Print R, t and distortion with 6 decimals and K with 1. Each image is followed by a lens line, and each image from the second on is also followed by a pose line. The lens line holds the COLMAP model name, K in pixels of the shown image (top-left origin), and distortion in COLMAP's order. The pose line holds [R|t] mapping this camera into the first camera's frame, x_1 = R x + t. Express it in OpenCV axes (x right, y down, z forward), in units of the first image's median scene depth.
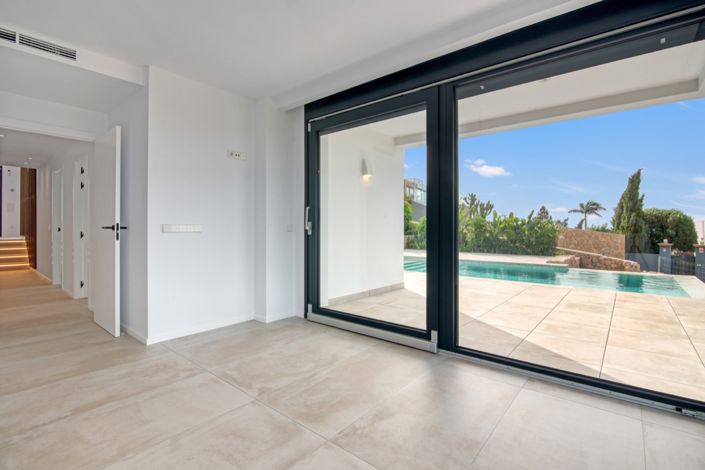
lens RADIAL K [[330.5, 0, 340.3], [0, 330.5, 227.8], [0, 0, 1]] dist [-0.018154, -0.000078]
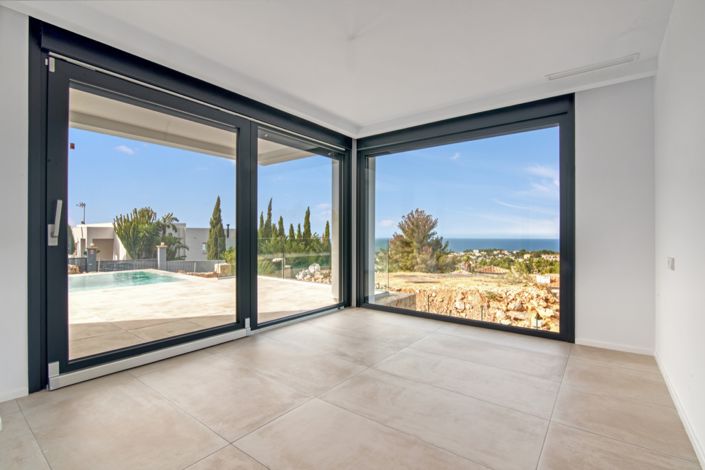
lens RADIAL K [[330.5, 0, 340.3], [0, 330.5, 227.8], [0, 0, 1]] dist [-0.018154, -0.000078]
pose [[-0.025671, 0.019490, 0.999480, -1.093119], [-0.001297, 0.999808, -0.019530, 0.000251], [-0.999670, -0.001797, -0.025641, 0.785321]]
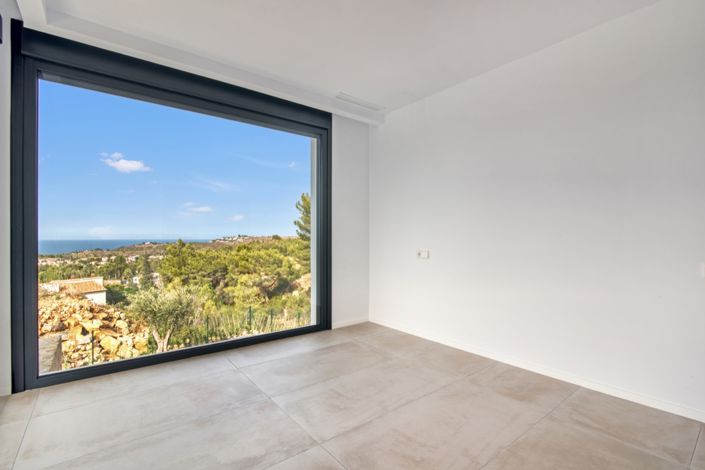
lens RADIAL K [[340.0, 0, 345.0], [0, 340.0, 238.5], [0, 0, 1]] dist [-0.002327, -0.000269]
pose [[-0.982379, -0.007057, 0.186768, -0.205827], [-0.005427, 0.999943, 0.009238, -0.005857], [-0.186822, 0.008062, -0.982361, 1.345209]]
